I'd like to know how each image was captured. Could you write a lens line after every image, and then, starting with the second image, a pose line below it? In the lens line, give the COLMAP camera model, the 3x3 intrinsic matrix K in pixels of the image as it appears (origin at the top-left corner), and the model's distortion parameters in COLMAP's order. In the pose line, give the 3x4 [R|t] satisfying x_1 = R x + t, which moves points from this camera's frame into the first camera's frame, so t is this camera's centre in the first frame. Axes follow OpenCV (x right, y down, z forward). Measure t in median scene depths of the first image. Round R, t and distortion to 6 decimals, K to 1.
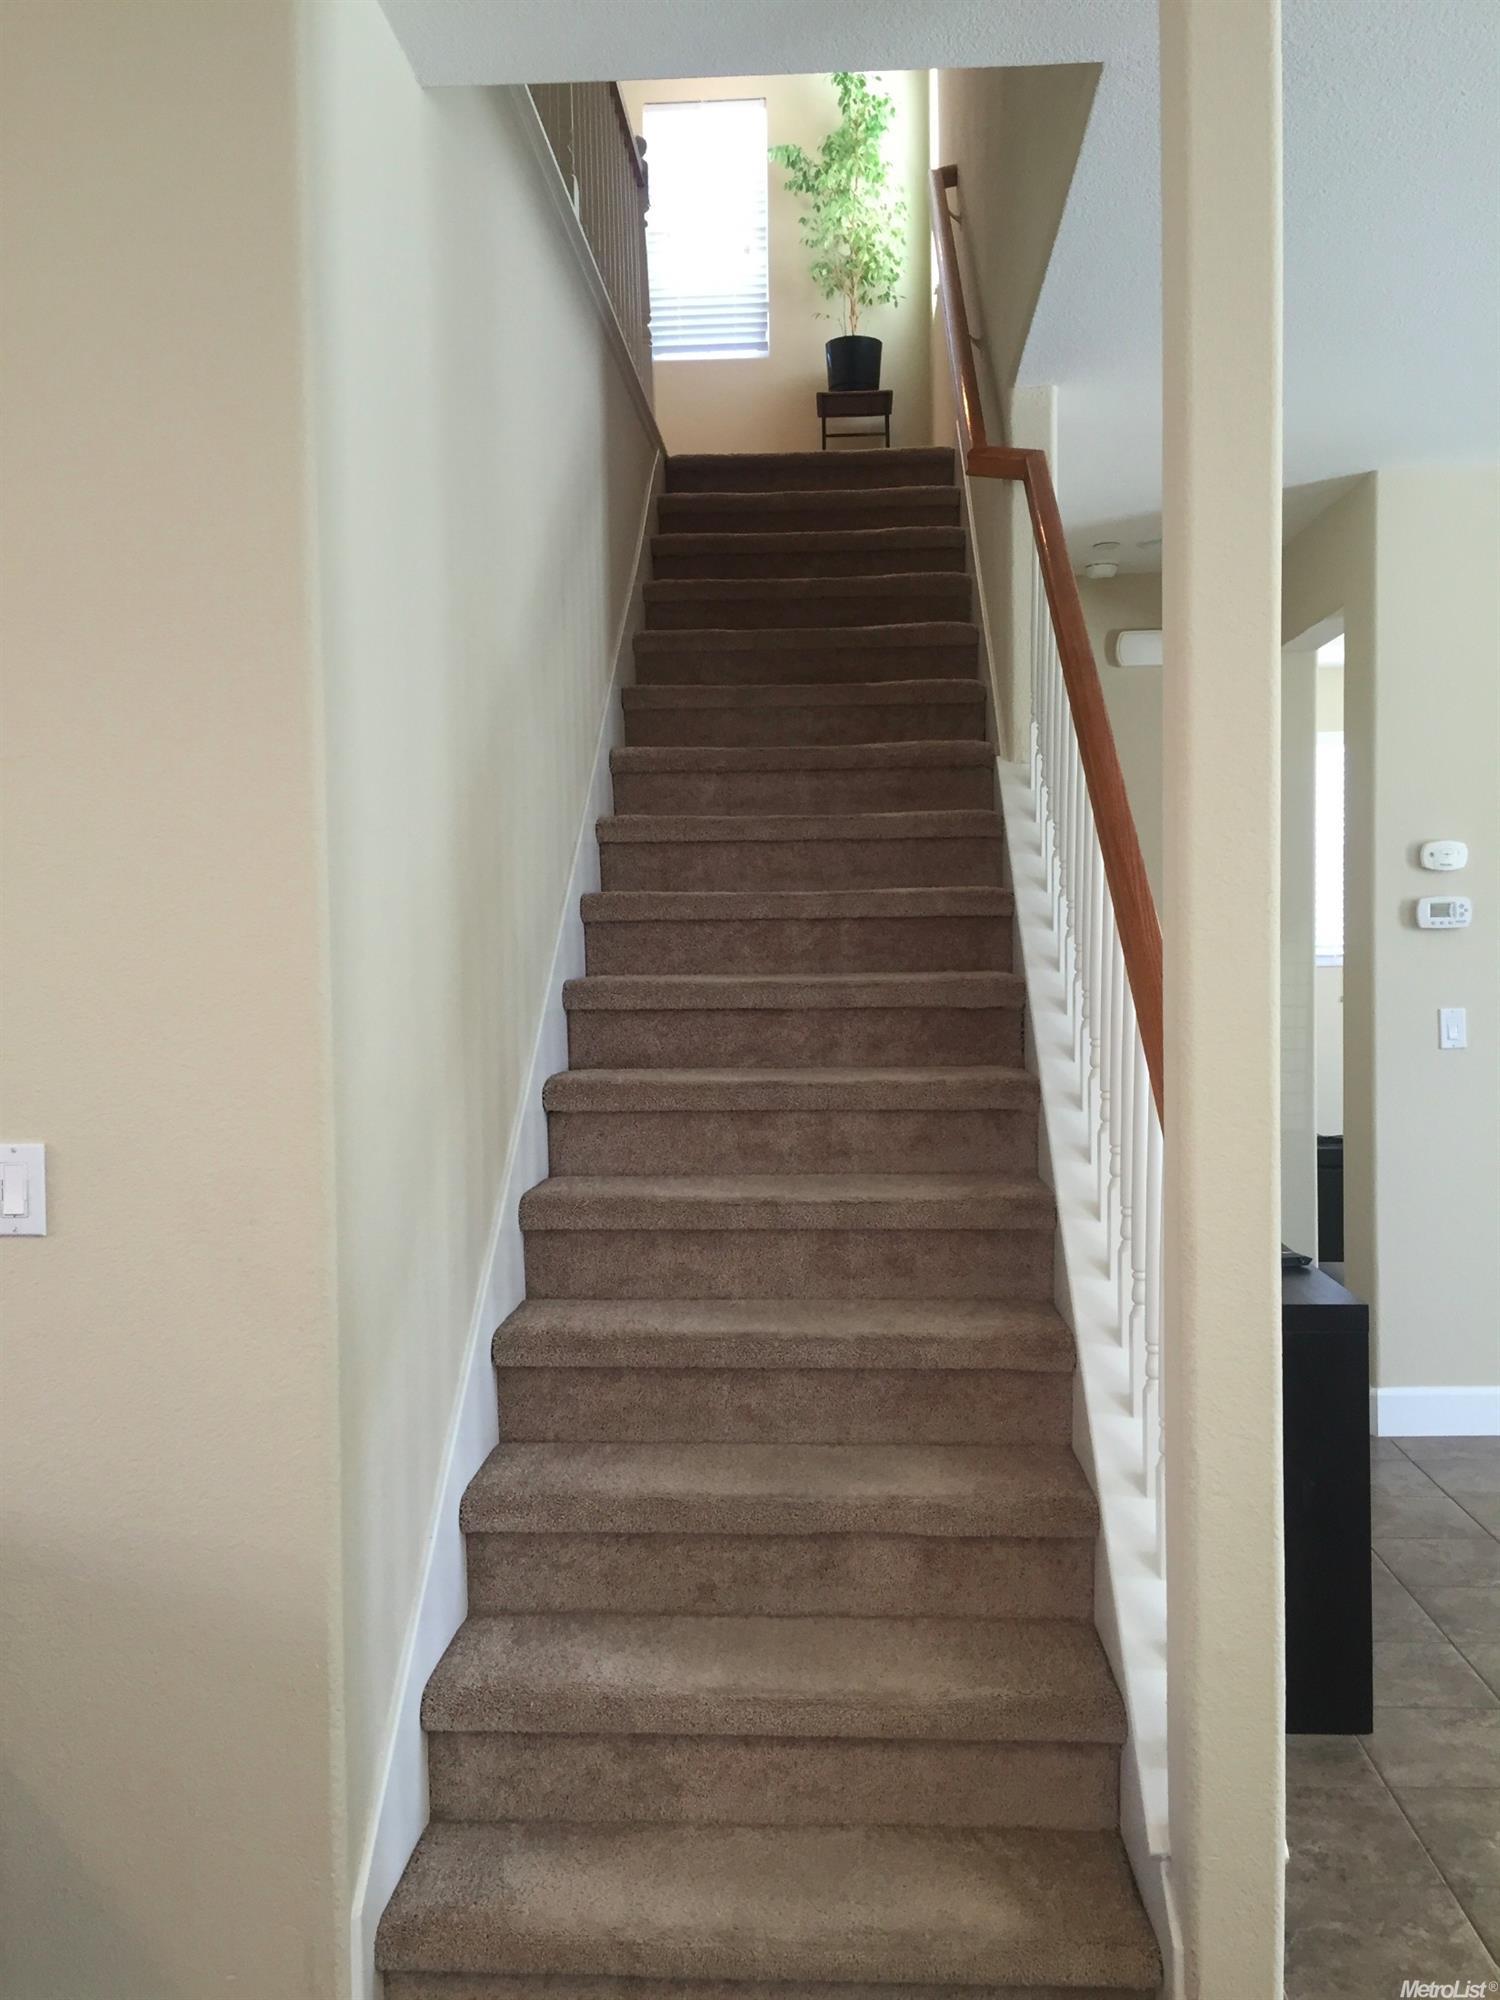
lens RADIAL K [[1720.4, 0, 747.1], [0, 1720.4, 998.6], [0, 0, 1]] dist [0.078539, -0.098306]
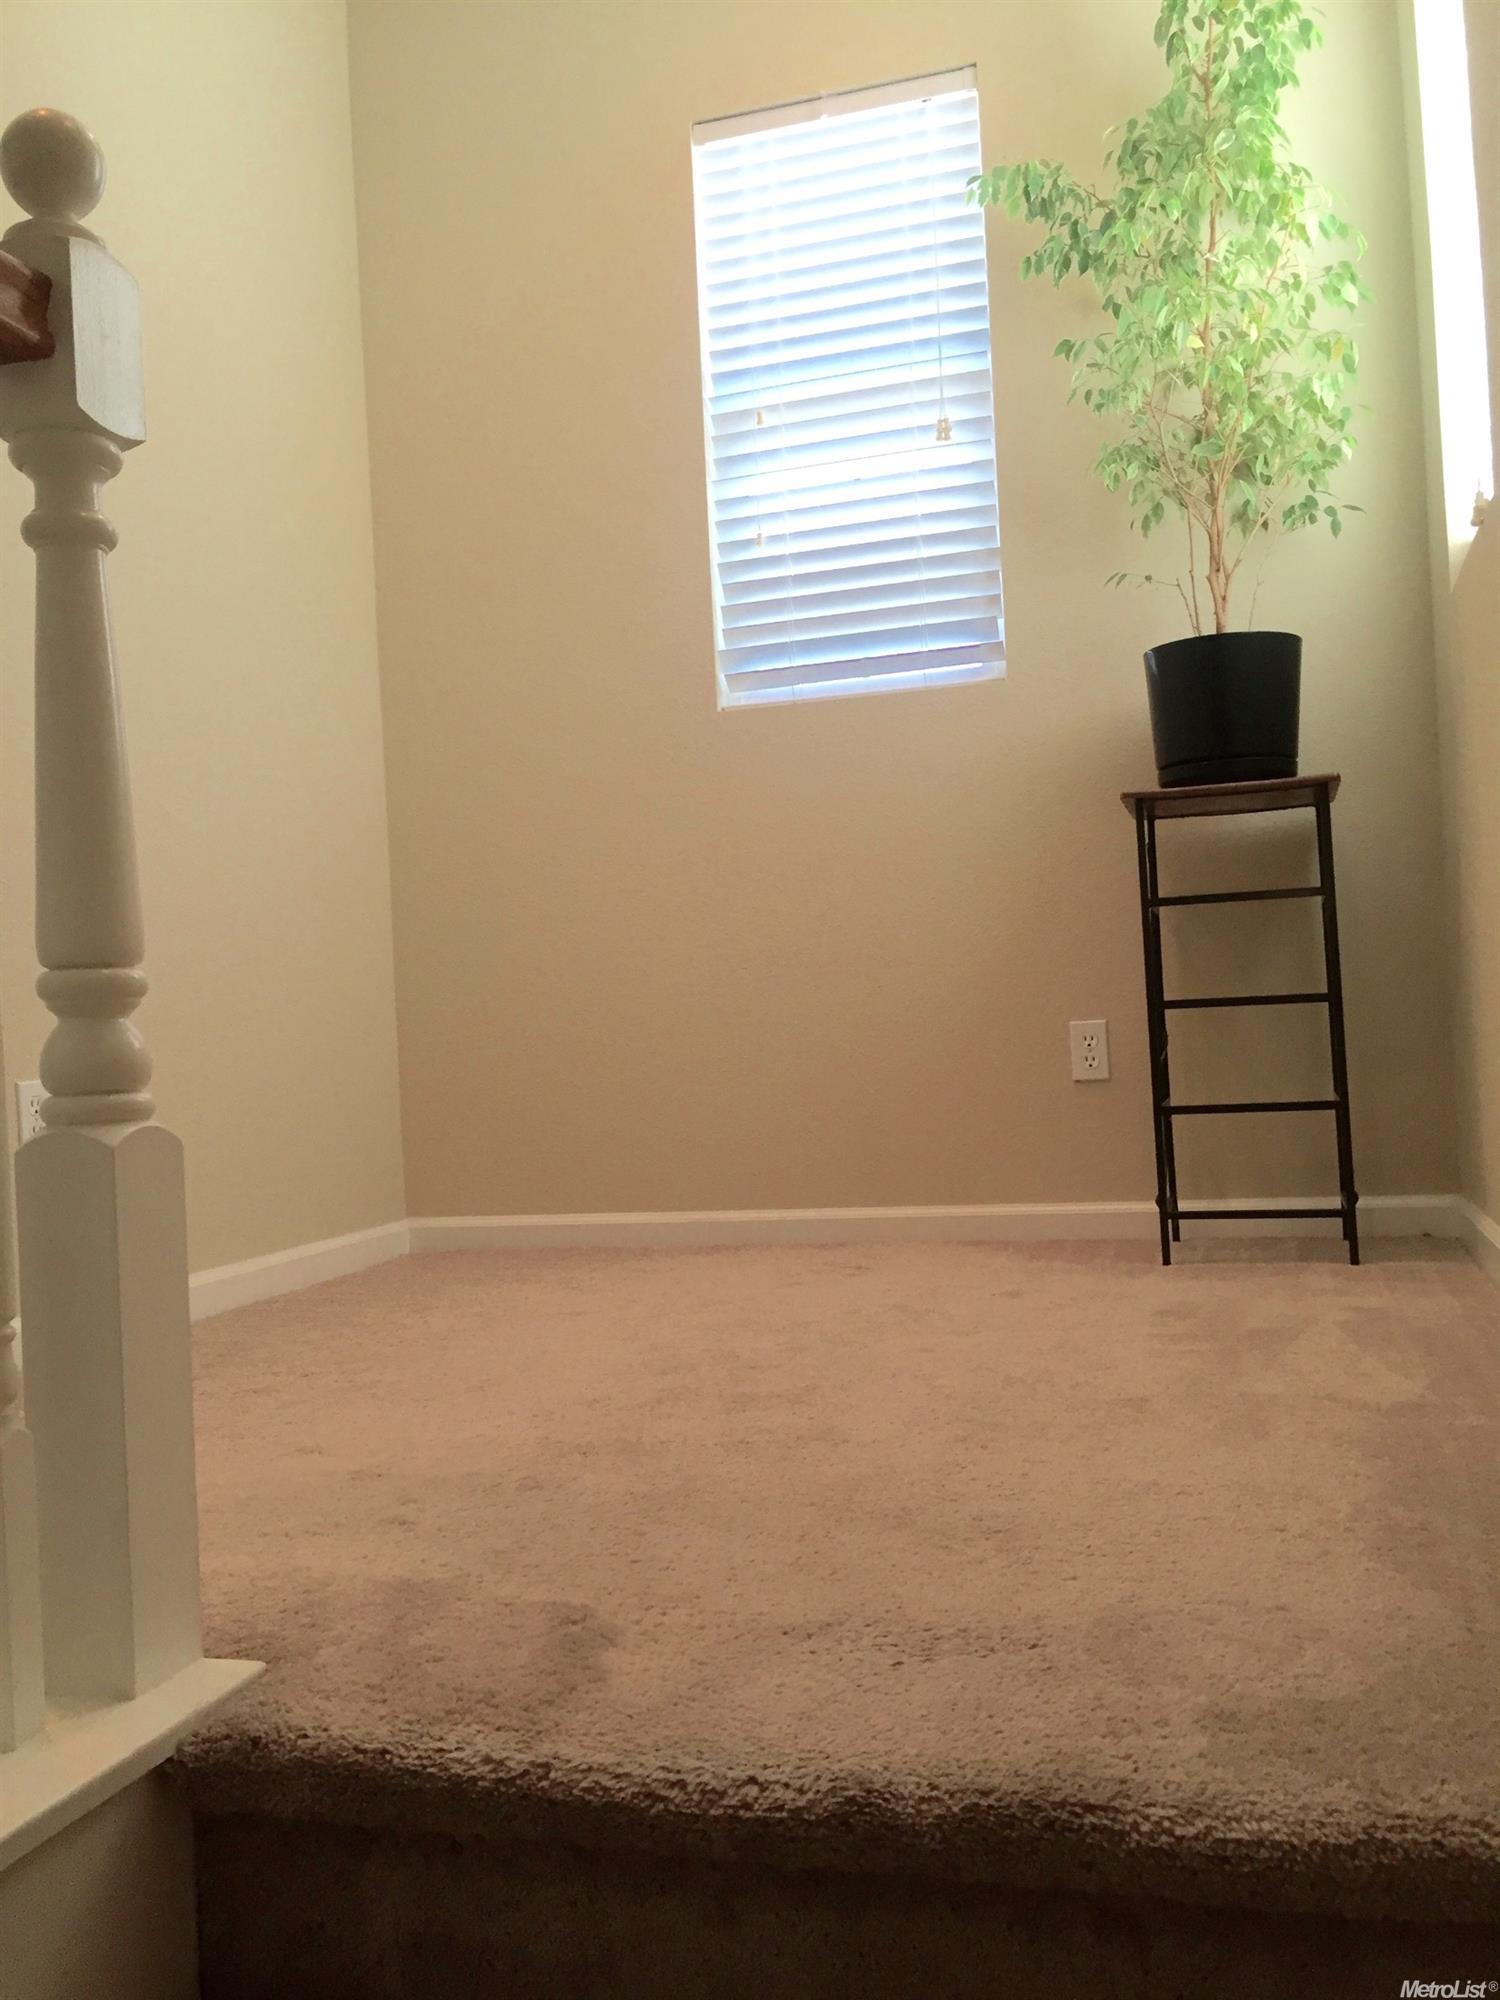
lens RADIAL K [[1720.4, 0, 754.2], [0, 1720.4, 996.8], [0, 0, 1]] dist [0.078539, -0.098306]
pose [[0.974789, -0.040913, -0.219345, 0.041978], [0.029055, 0.997950, -0.057015, -0.283039], [0.221228, 0.049205, 0.973980, 0.616244]]
